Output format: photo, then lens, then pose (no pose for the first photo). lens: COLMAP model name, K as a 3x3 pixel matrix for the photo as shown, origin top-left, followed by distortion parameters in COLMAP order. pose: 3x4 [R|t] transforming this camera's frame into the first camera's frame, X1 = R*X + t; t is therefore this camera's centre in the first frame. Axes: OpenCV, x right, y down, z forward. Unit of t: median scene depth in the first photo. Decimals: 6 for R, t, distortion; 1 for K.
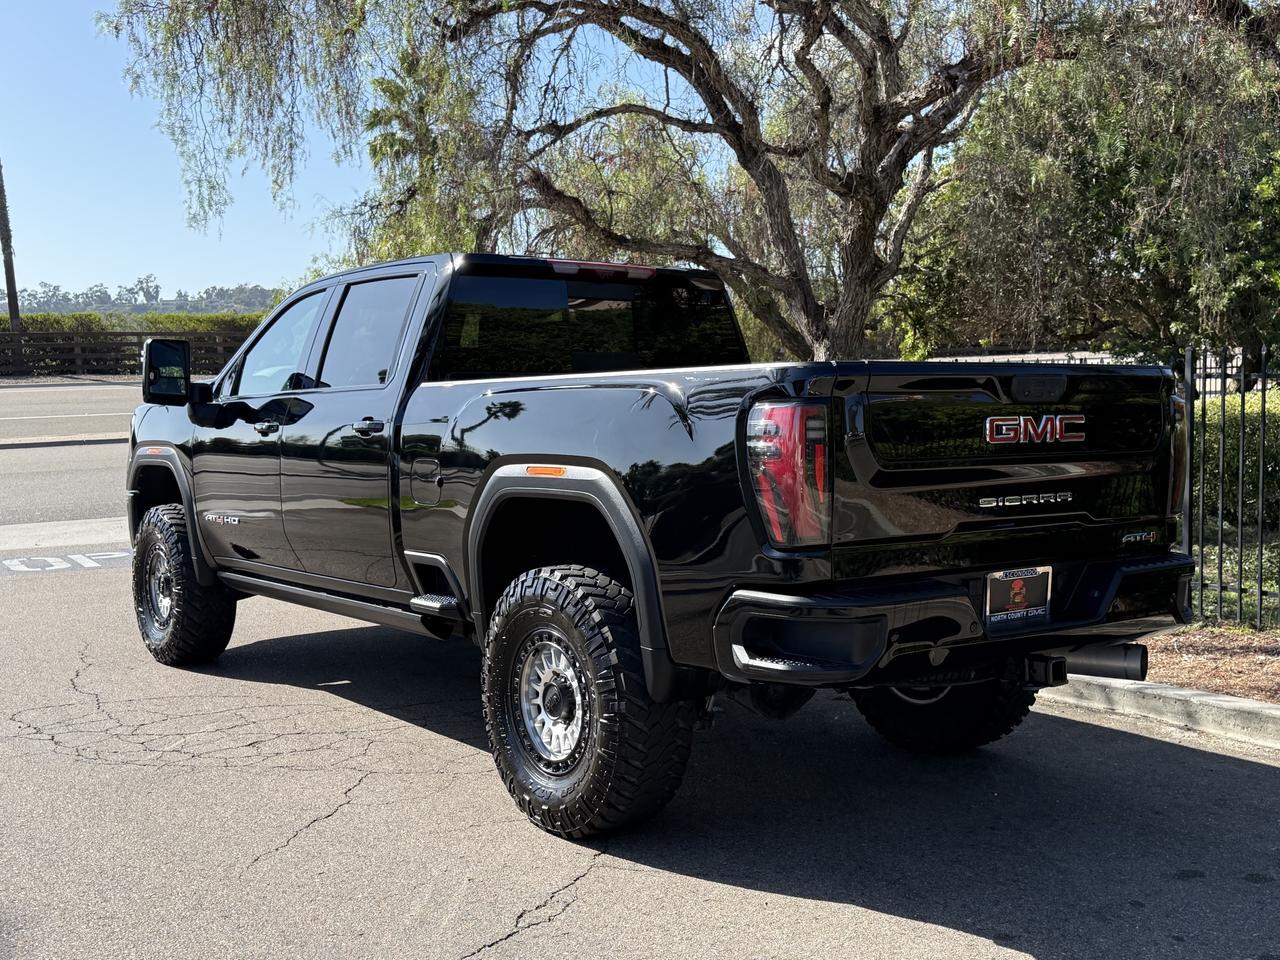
lens RADIAL K [[1343.1, 0, 636.9], [0, 1343.1, 483.2], [0, 0, 1]] dist [0.155386, -0.325499]
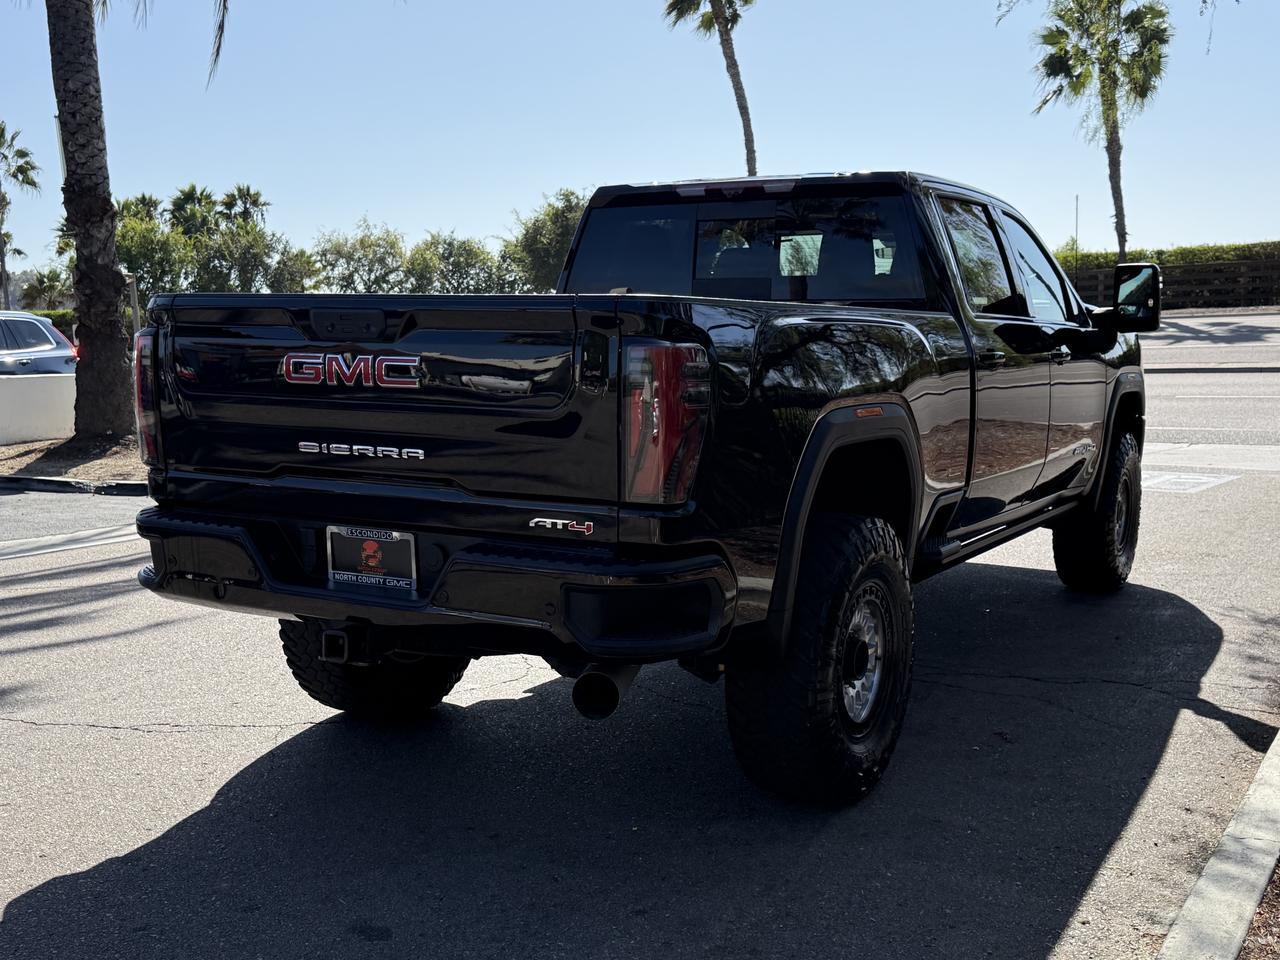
lens RADIAL K [[1343.1, 0, 636.9], [0, 1343.1, 483.2], [0, 0, 1]] dist [0.155386, -0.325499]
pose [[0.397003, 0.114092, -0.910698, 1.145029], [-0.059587, 0.993354, 0.098472, -0.062903], [0.915881, 0.015172, 0.401163, 0.804439]]
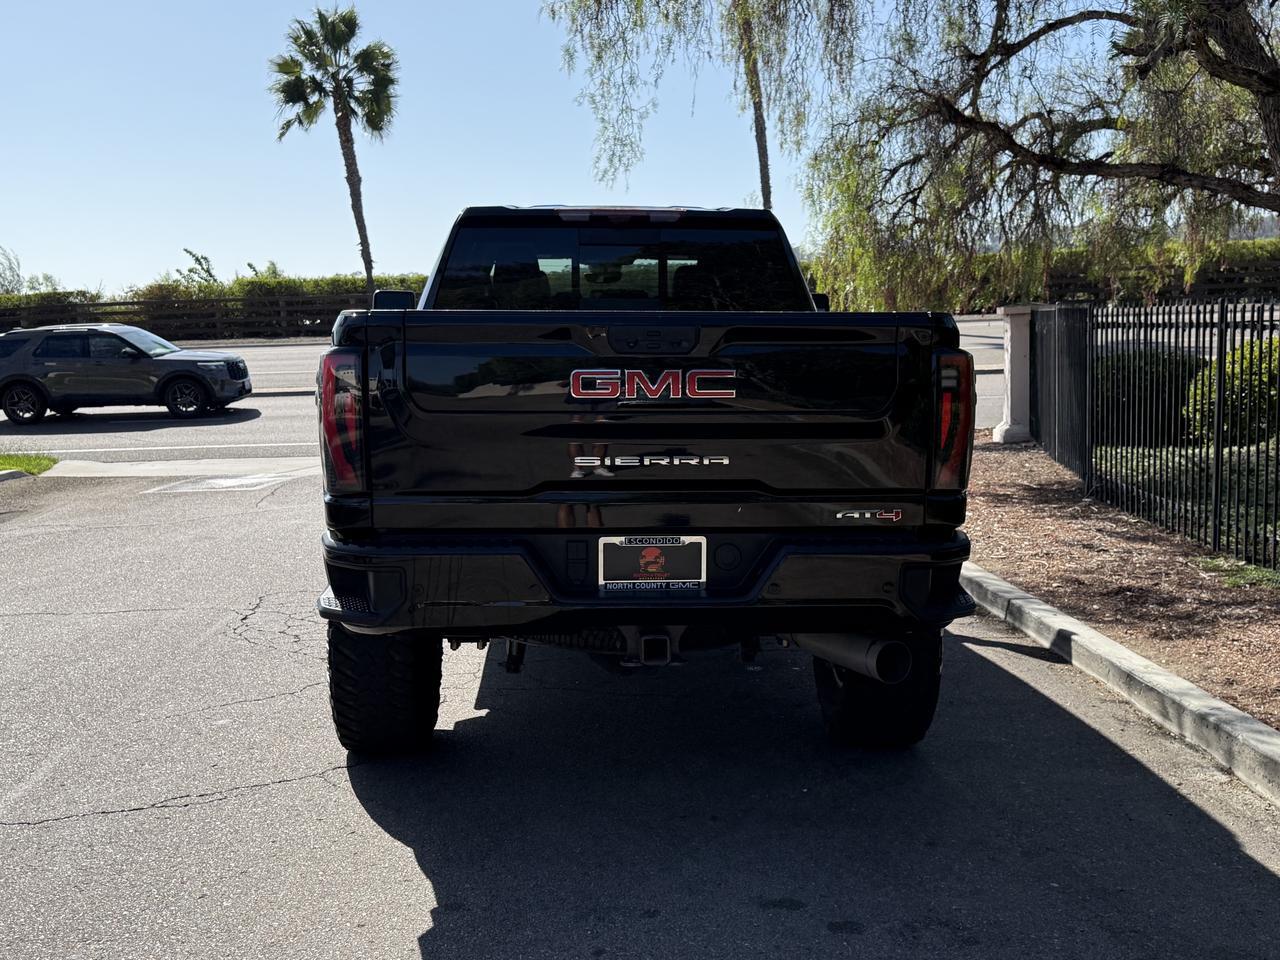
lens RADIAL K [[1343.1, 0, 636.9], [0, 1343.1, 483.2], [0, 0, 1]] dist [0.155386, -0.325499]
pose [[0.833027, 0.060632, -0.549900, 0.770401], [-0.036677, 0.997842, 0.054461, -0.021636], [0.552016, -0.025199, 0.833453, 0.235328]]
